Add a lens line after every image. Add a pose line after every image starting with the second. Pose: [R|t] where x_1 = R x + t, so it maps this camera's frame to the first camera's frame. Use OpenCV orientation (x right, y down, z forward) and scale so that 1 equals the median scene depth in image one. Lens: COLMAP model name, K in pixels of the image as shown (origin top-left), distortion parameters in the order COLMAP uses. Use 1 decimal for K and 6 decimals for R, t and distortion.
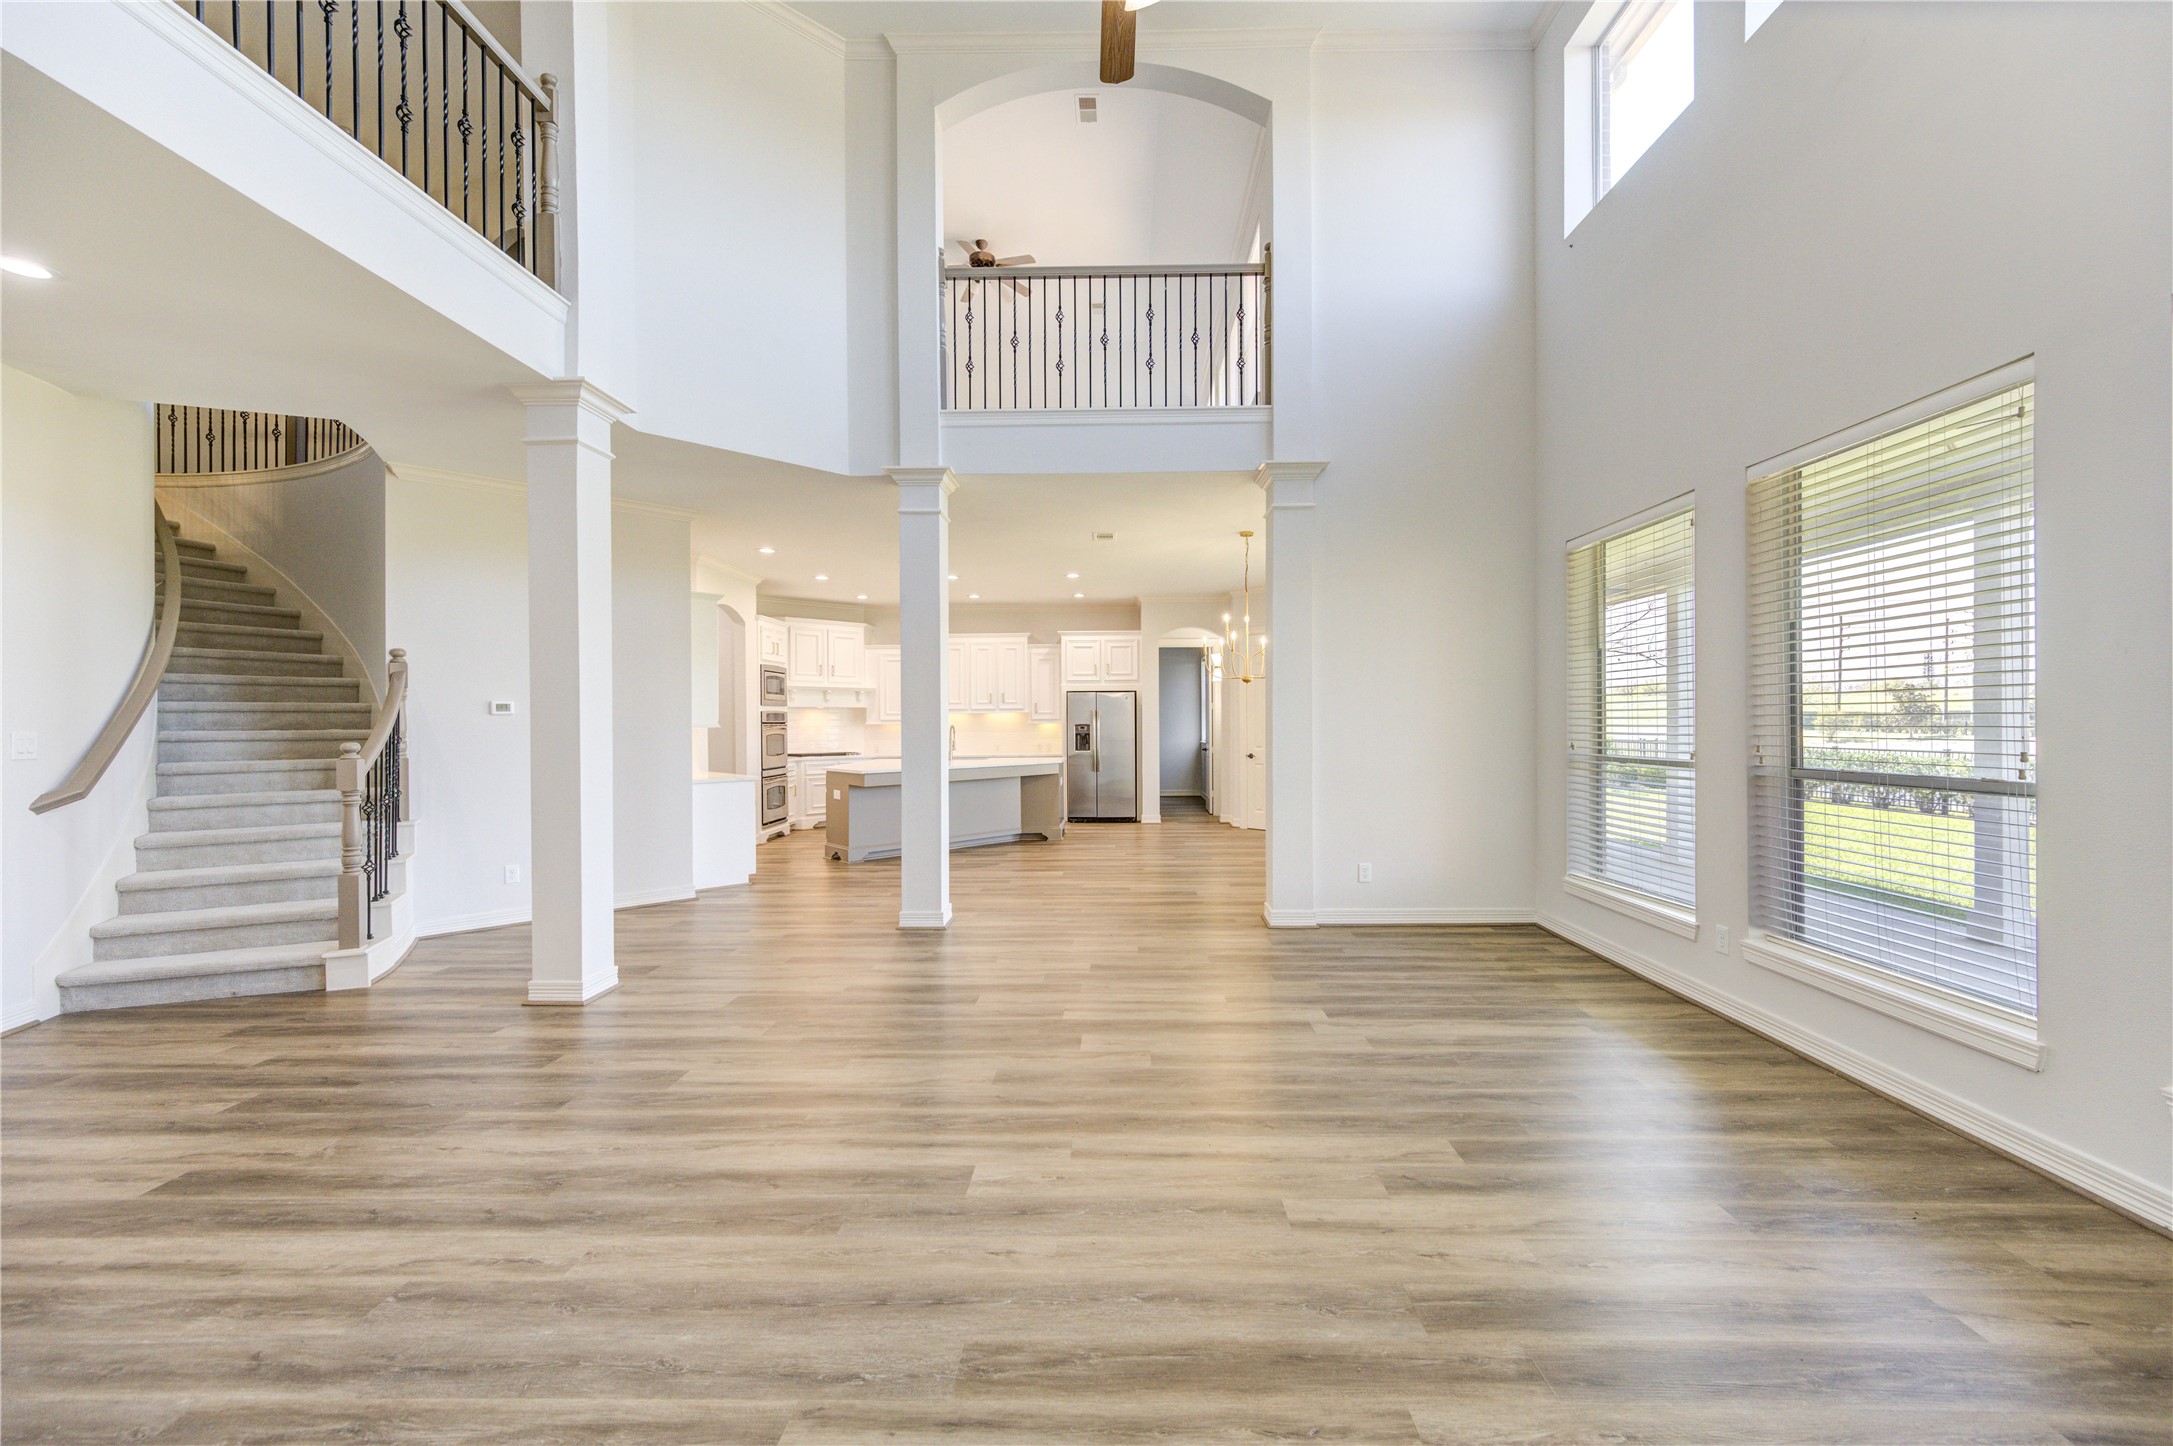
lens RADIAL K [[862.6, 0, 1101.6], [0, 862.6, 721.0], [0, 0, 1]] dist [0.003127, -0.000677]
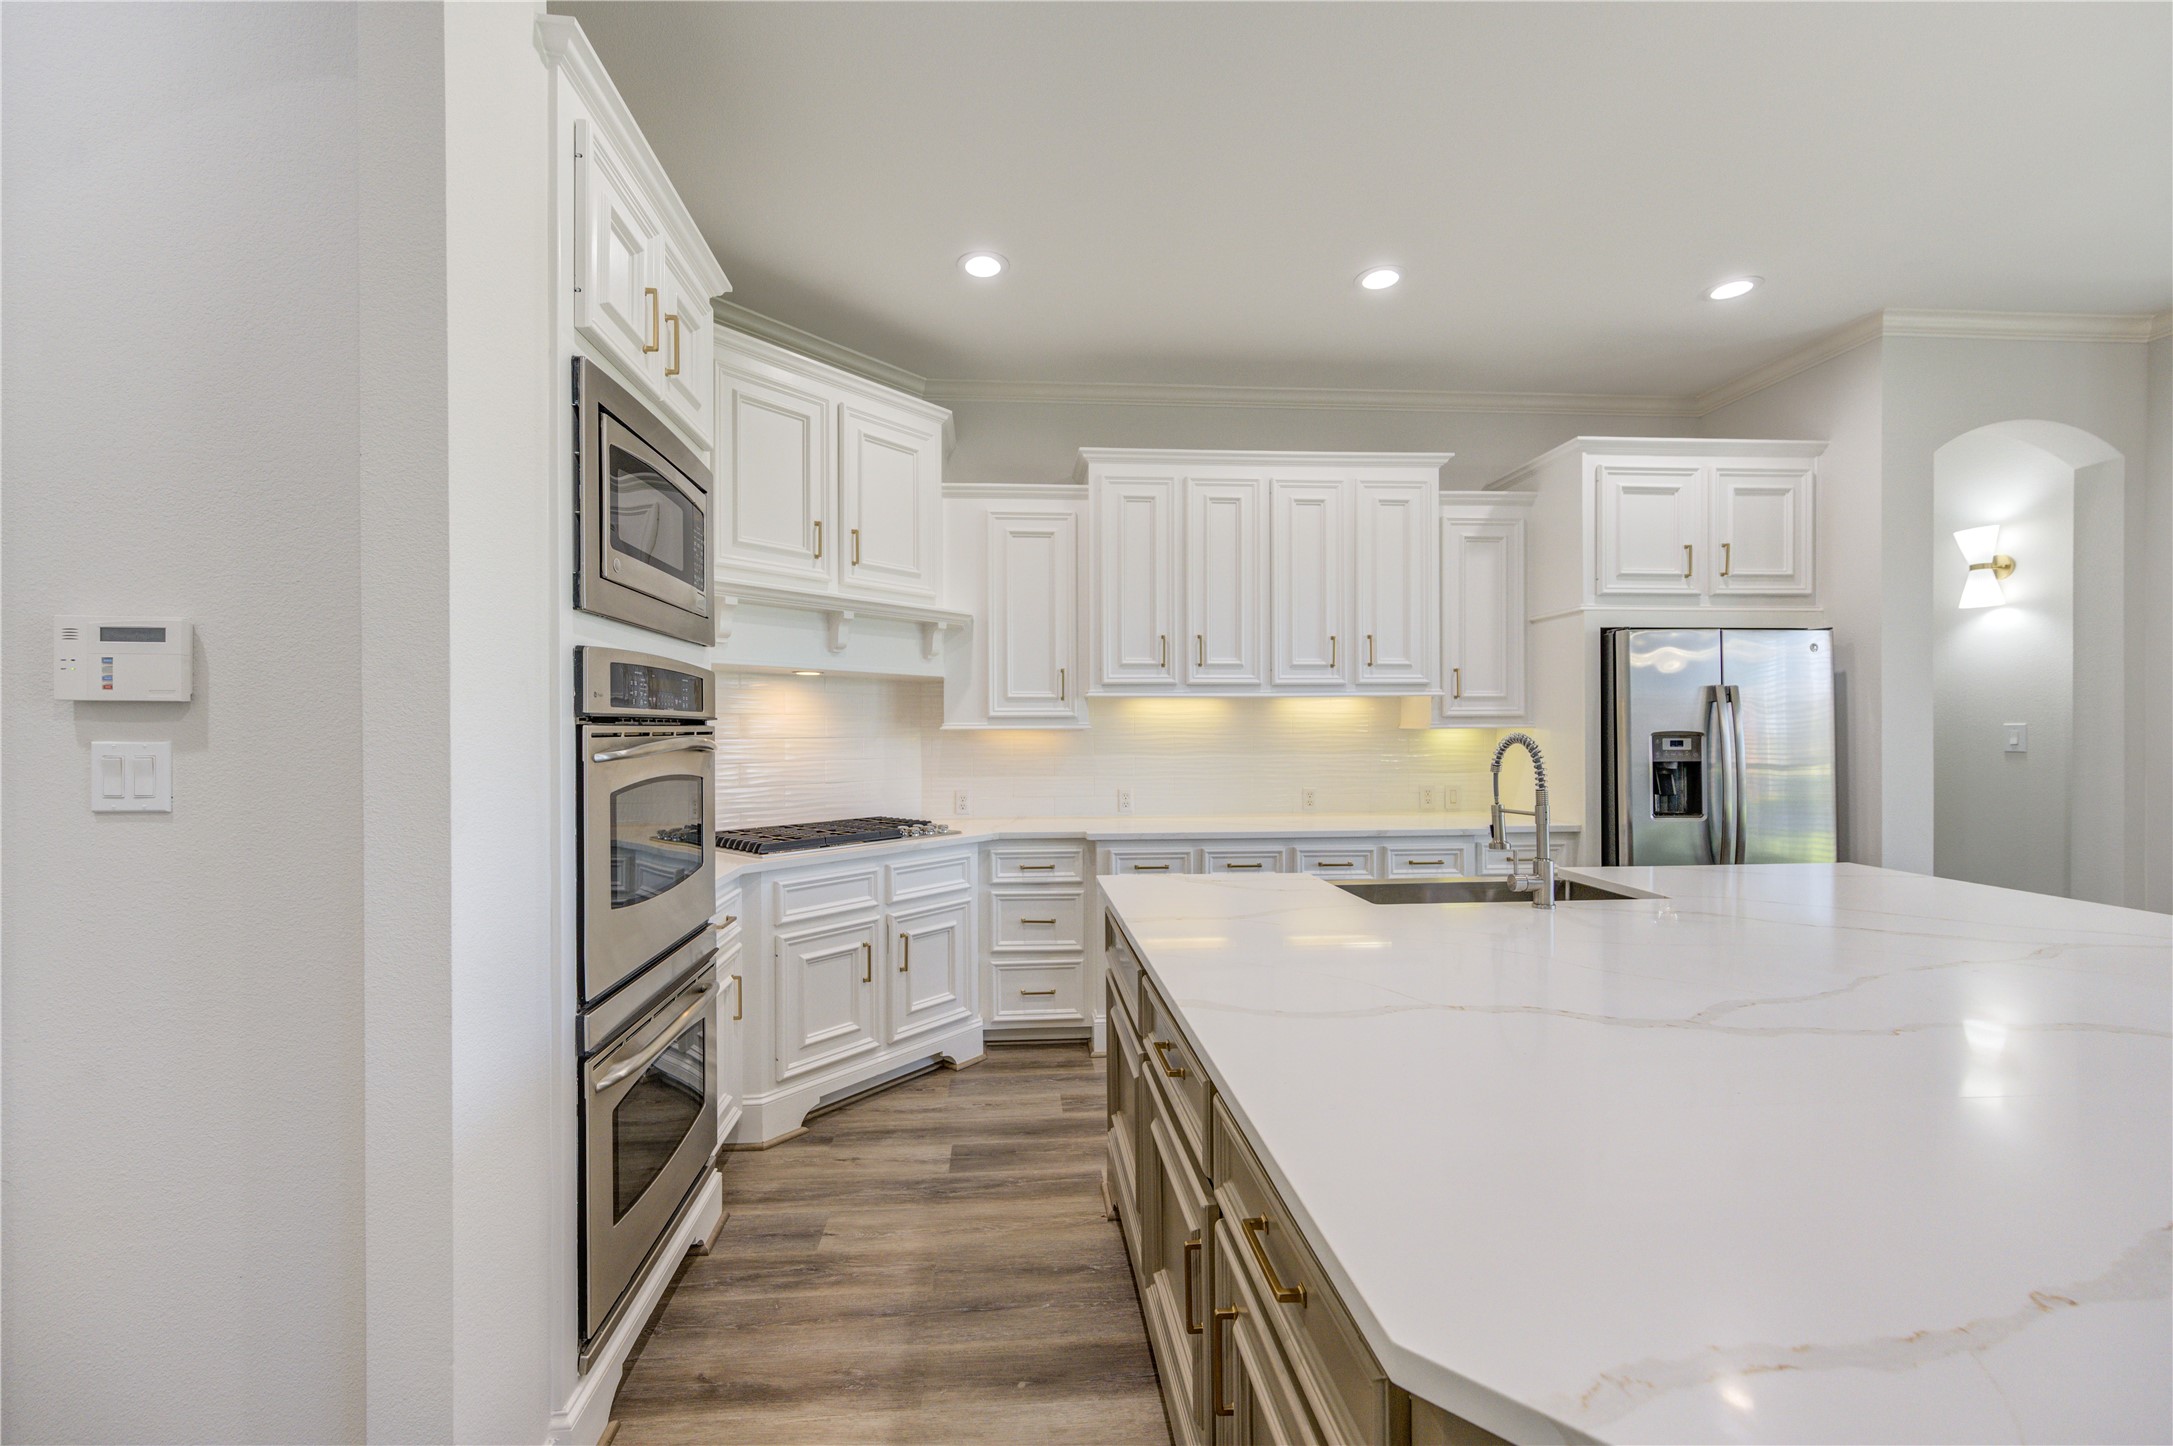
lens RADIAL K [[862.6, 0, 1046.5], [0, 862.6, 722.6], [0, 0, 1]] dist [0.003127, -0.000677]
pose [[0.996631, 0.001910, 0.081995, -0.325268], [-0.001541, 0.999988, -0.004556, 0.002608], [-0.082003, 0.004414, 0.996622, 0.848749]]
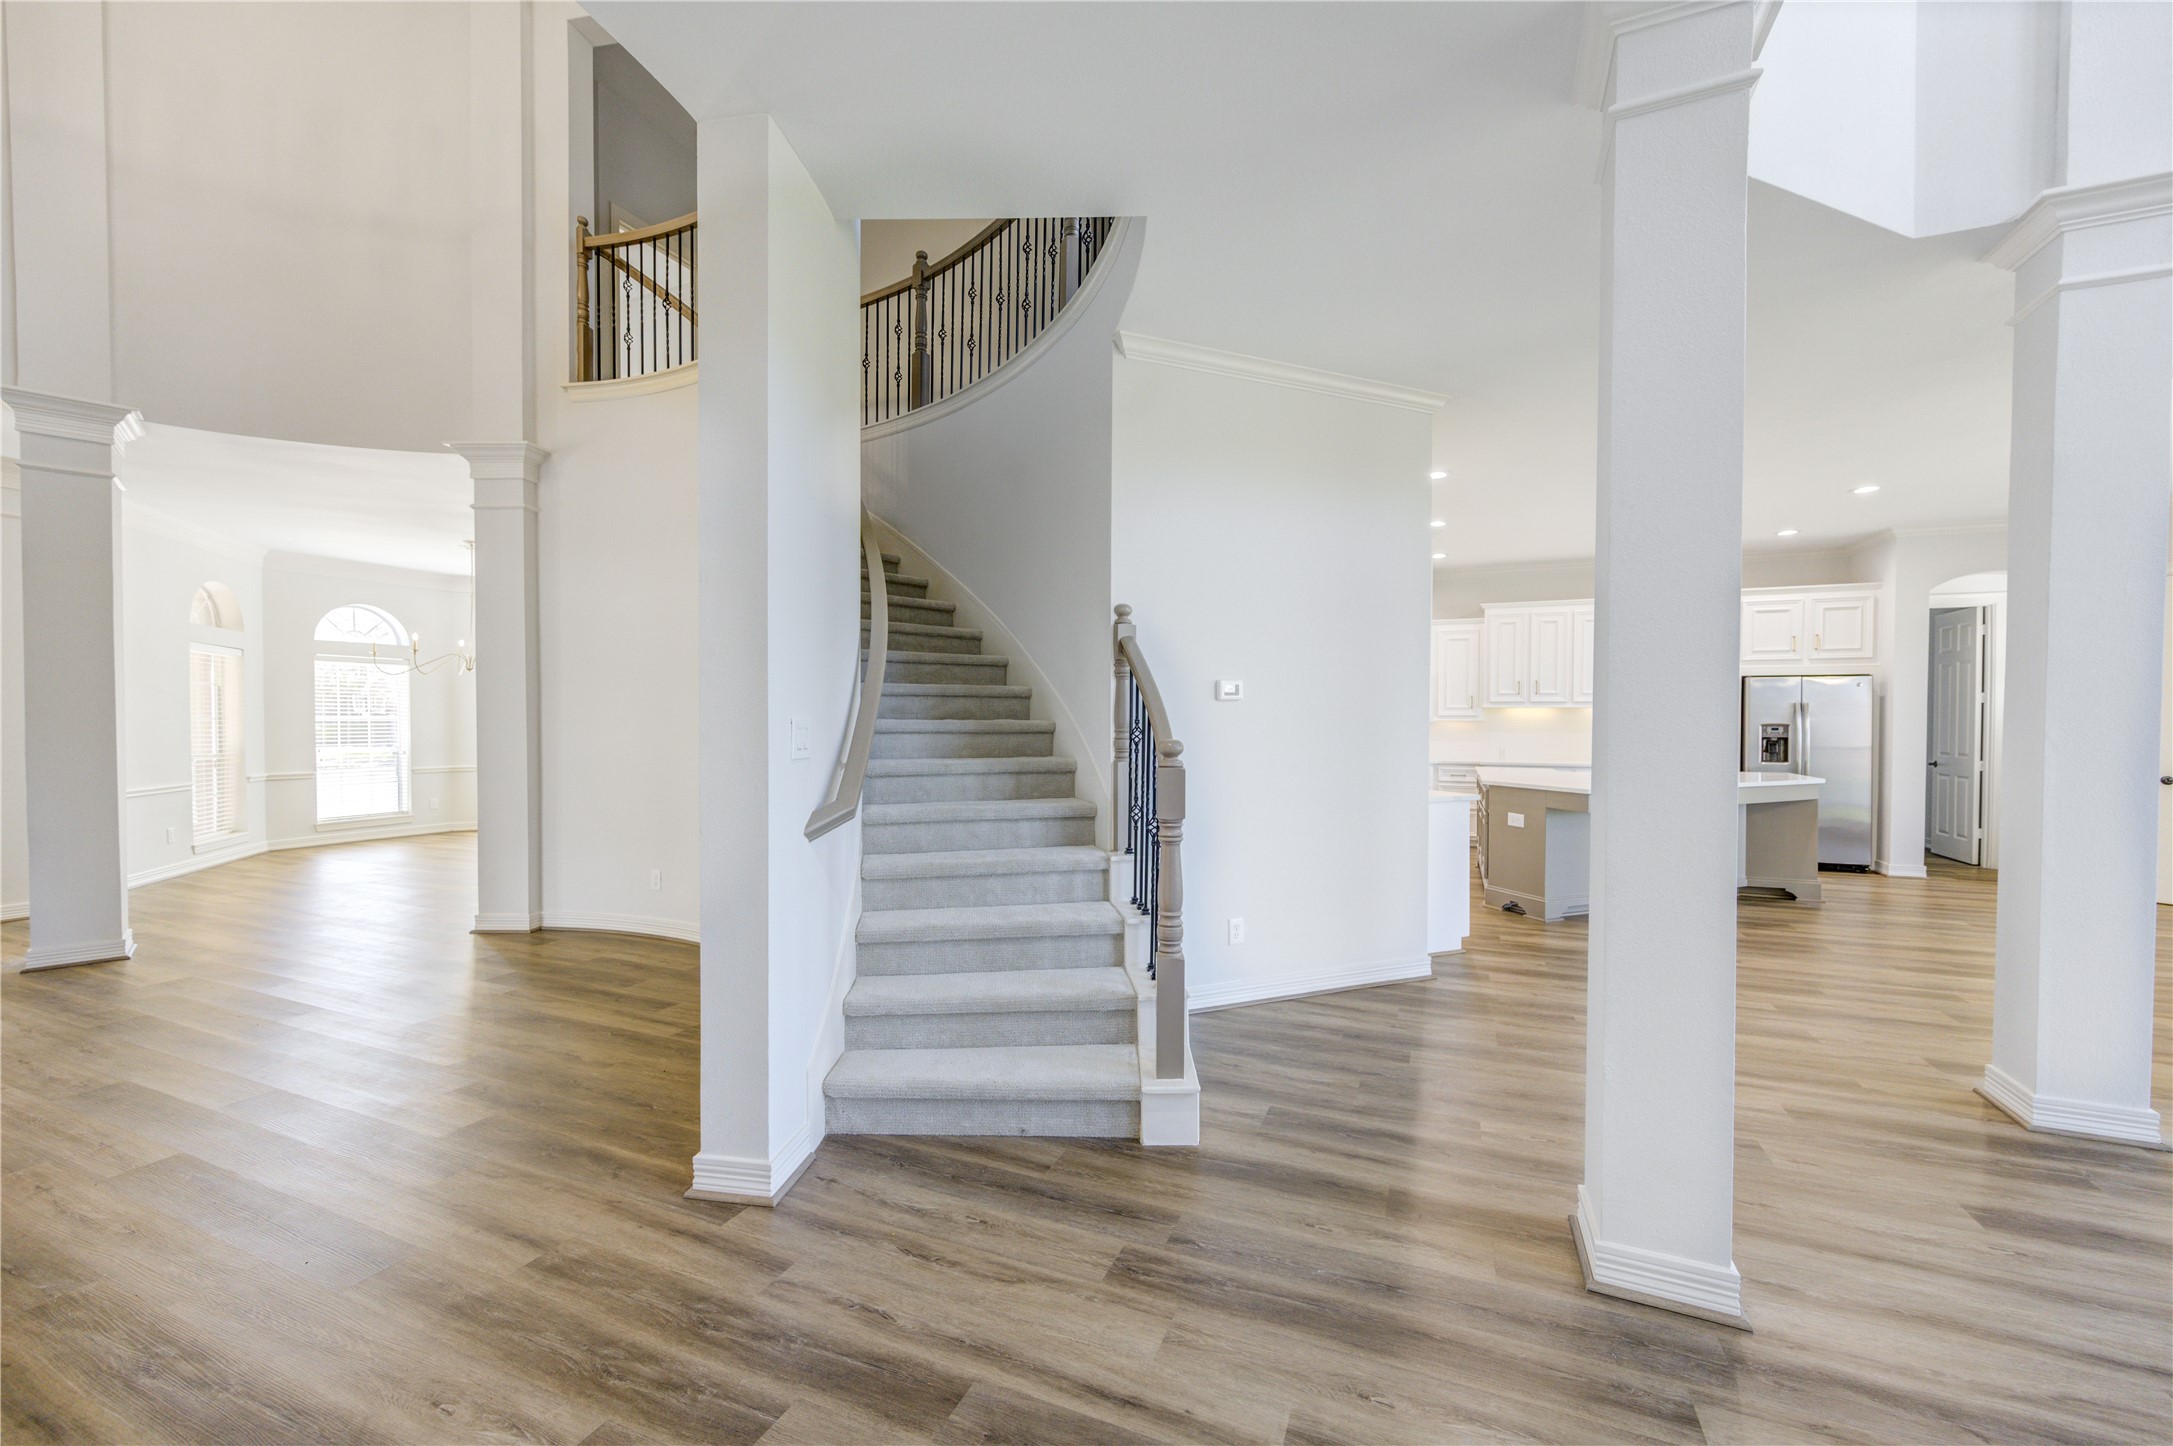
lens RADIAL K [[862.6, 0, 1079.5], [0, 862.6, 716.2], [0, 0, 1]] dist [0.003127, -0.000677]
pose [[0.925129, 0.007131, -0.379585, -0.324381], [-0.008648, 0.999960, -0.002293, 0.004922], [0.379554, 0.005404, 0.925154, 0.190971]]
